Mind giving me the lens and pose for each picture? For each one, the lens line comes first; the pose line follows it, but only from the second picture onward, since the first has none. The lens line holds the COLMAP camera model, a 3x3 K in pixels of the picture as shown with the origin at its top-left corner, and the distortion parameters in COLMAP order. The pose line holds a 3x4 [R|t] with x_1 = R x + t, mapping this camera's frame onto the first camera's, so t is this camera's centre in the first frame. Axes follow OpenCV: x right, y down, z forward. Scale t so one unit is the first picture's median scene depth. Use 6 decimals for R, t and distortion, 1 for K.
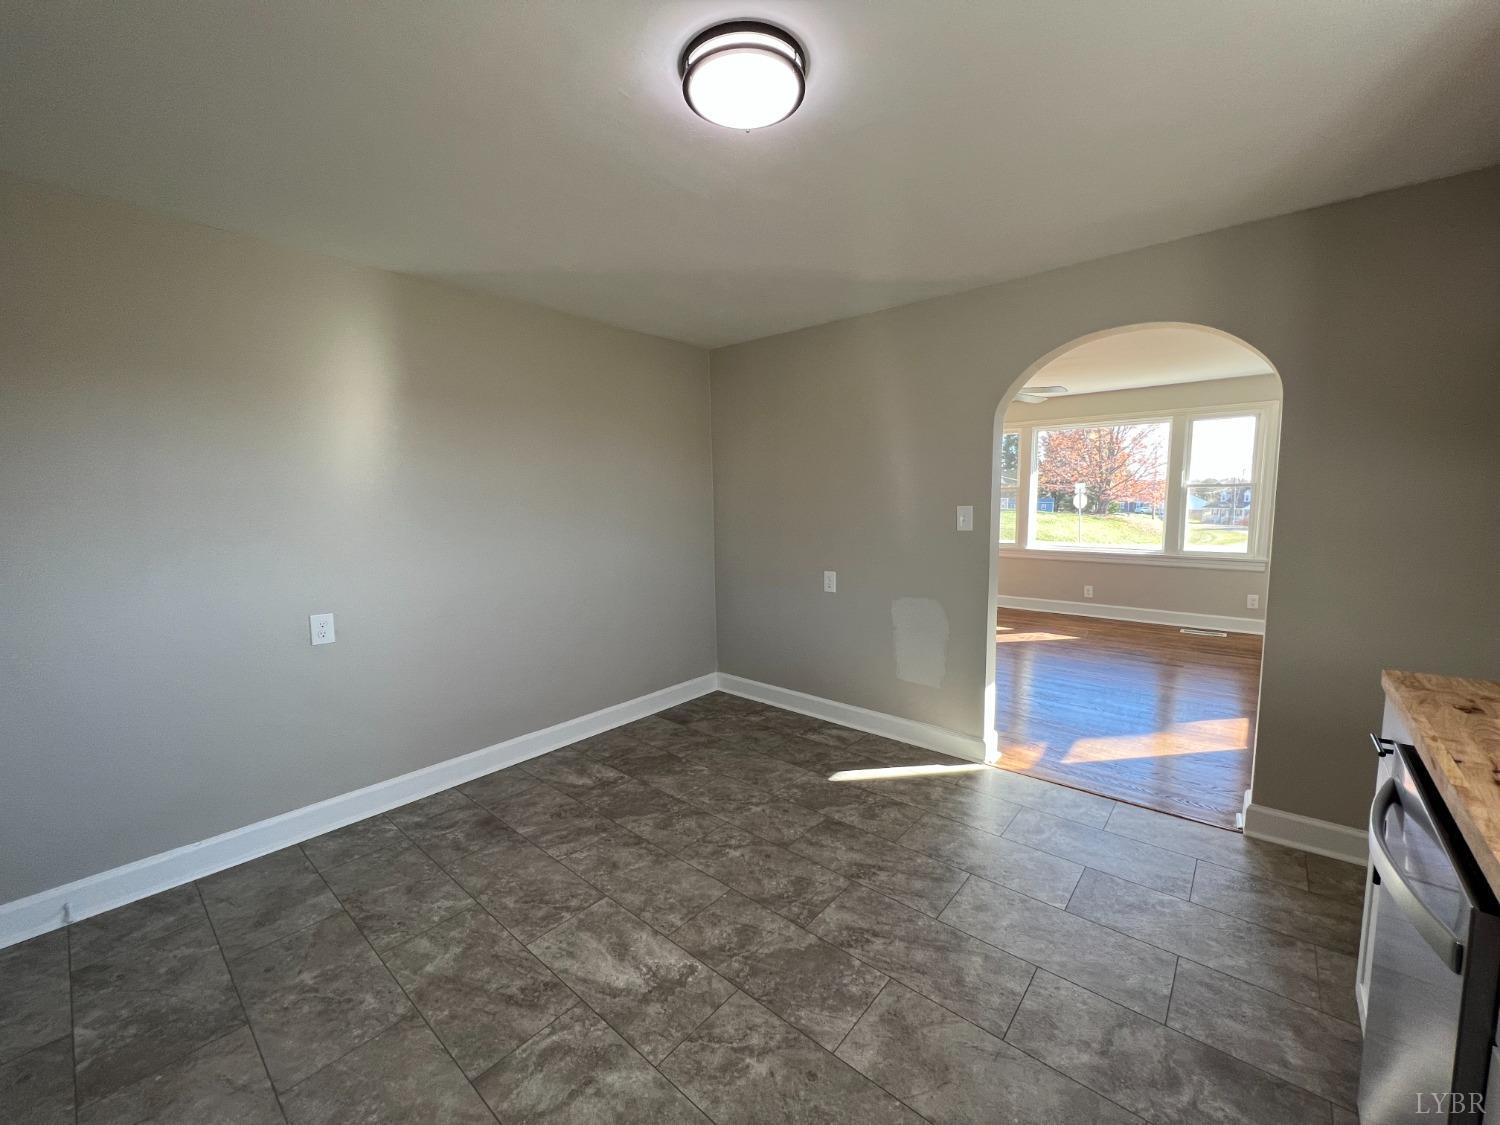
lens RADIAL K [[597.7, 0, 752.5], [0, 597.7, 557.4], [0, 0, 1]] dist [-0.001259, 0.000705]
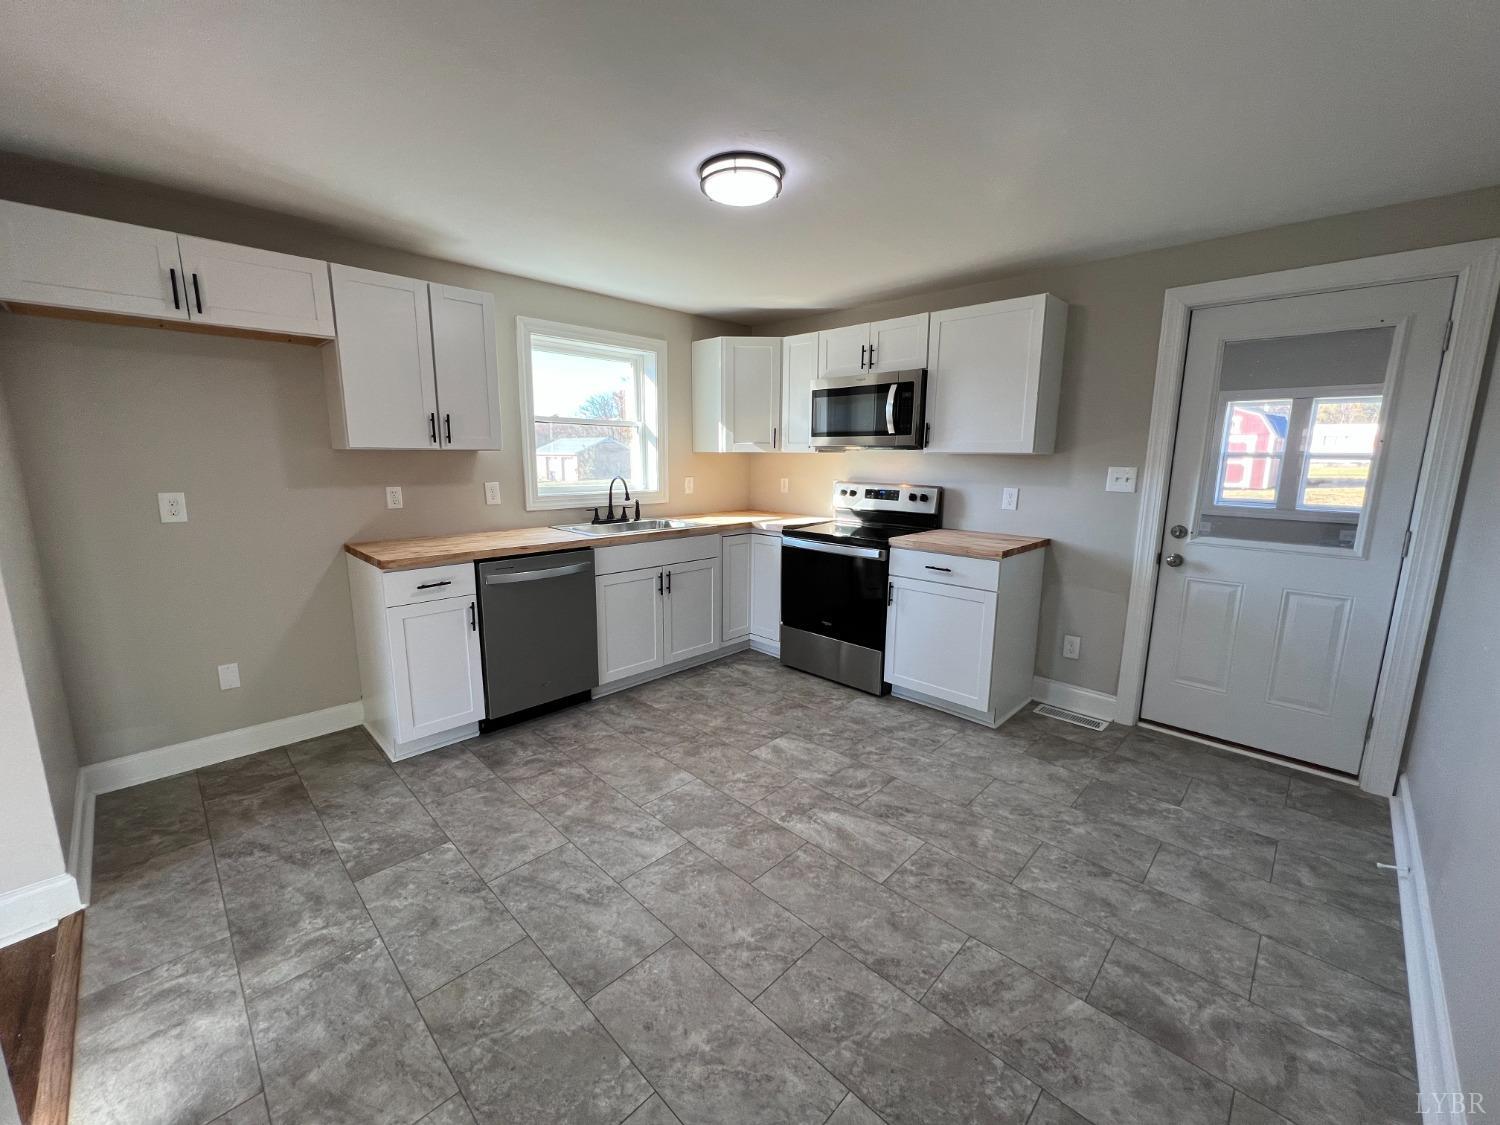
lens RADIAL K [[597.7, 0, 748.9], [0, 597.7, 560.8], [0, 0, 1]] dist [-0.001259, 0.000705]
pose [[-0.997468, -0.008002, 0.070664, -0.100065], [0.012248, 0.959469, 0.281549, -0.207173], [-0.070053, 0.281702, -0.956941, 1.844478]]
